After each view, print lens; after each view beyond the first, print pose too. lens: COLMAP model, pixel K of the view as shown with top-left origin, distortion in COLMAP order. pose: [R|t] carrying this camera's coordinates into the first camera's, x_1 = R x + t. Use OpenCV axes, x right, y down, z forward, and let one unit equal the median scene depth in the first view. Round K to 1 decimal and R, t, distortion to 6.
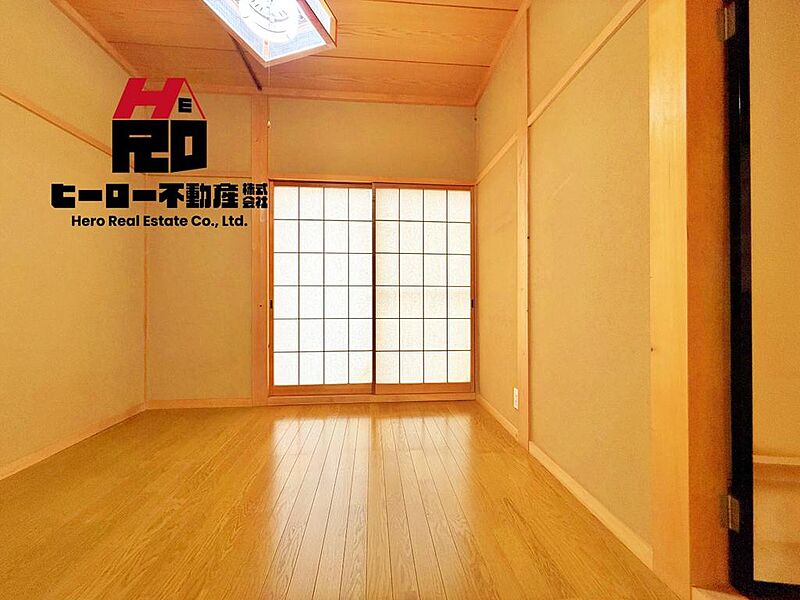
lens RADIAL K [[319.0, 0, 395.8], [0, 319.0, 300.2], [0, 0, 1]] dist [-0.001122, 0.000686]
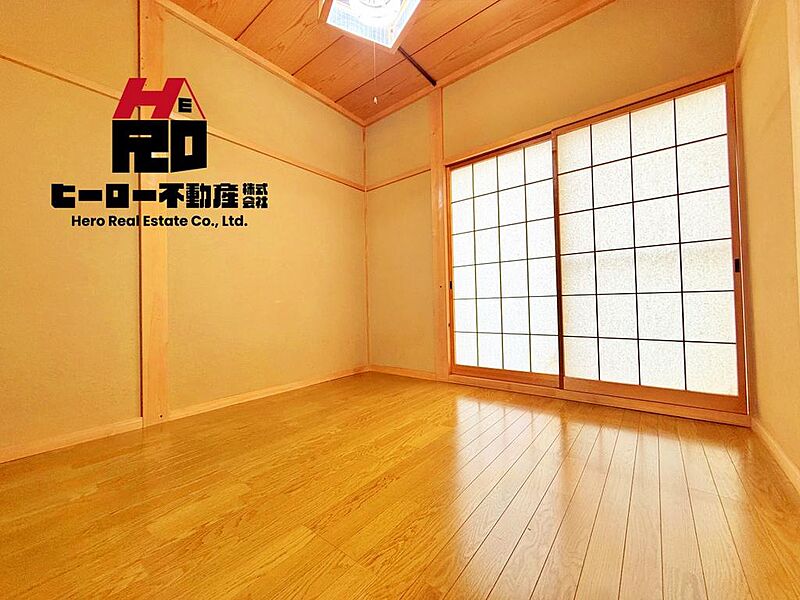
lens RADIAL K [[319.0, 0, 397.0], [0, 319.0, 299.8], [0, 0, 1]] dist [-0.001122, 0.000686]
pose [[0.726963, -0.026580, -0.686162, 0.188844], [0.022701, 0.999635, -0.014671, 0.070683], [0.686301, -0.004911, 0.727301, 0.124862]]
